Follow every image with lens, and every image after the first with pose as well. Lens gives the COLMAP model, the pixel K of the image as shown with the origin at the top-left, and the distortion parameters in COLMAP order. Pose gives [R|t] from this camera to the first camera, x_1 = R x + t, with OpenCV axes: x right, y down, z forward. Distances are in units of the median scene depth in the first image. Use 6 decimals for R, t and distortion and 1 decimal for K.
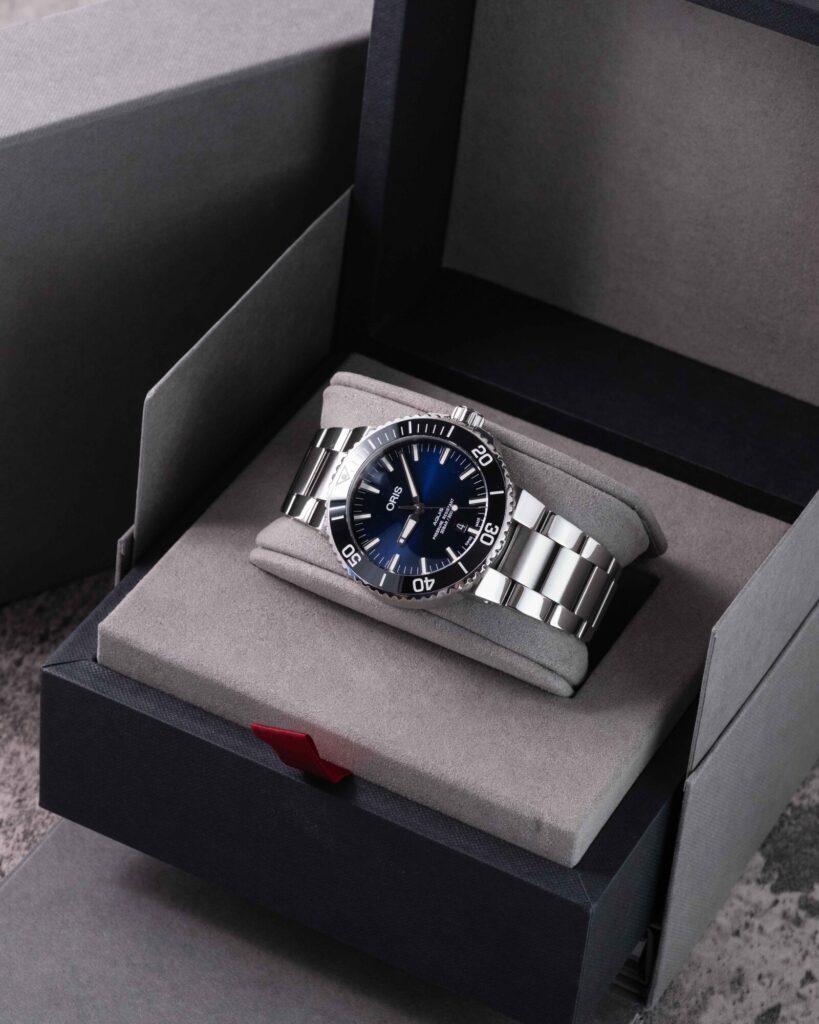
lens RADIAL K [[4819.4, 0, 409.0], [0, 4819.4, 514.0], [0, 0, 1]] dist [0.217316, 0.000000]
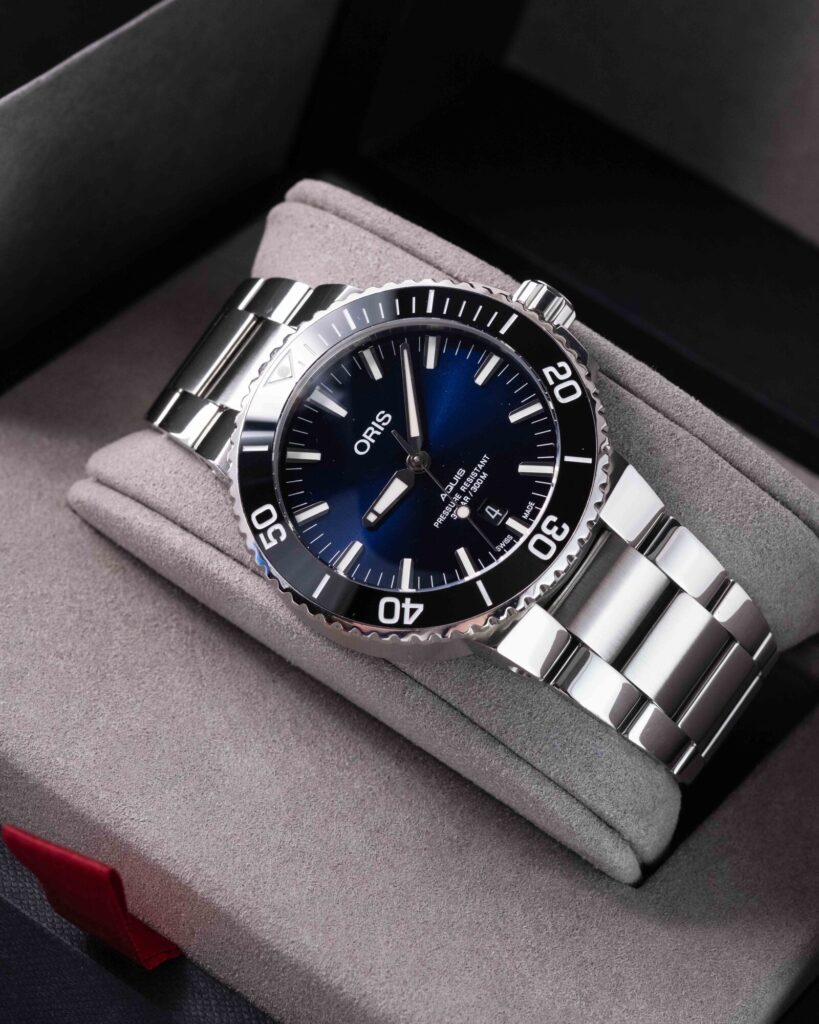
lens RADIAL K [[4819.4, 0, 428.8], [0, 4819.4, 417.5], [0, 0, 1]] dist [0.217316, 0.000000]
pose [[0.980248, 0.194785, 0.034258, -0.014905], [-0.193658, 0.980492, -0.033633, 0.011060], [-0.040141, 0.026334, 0.998847, 0.494669]]
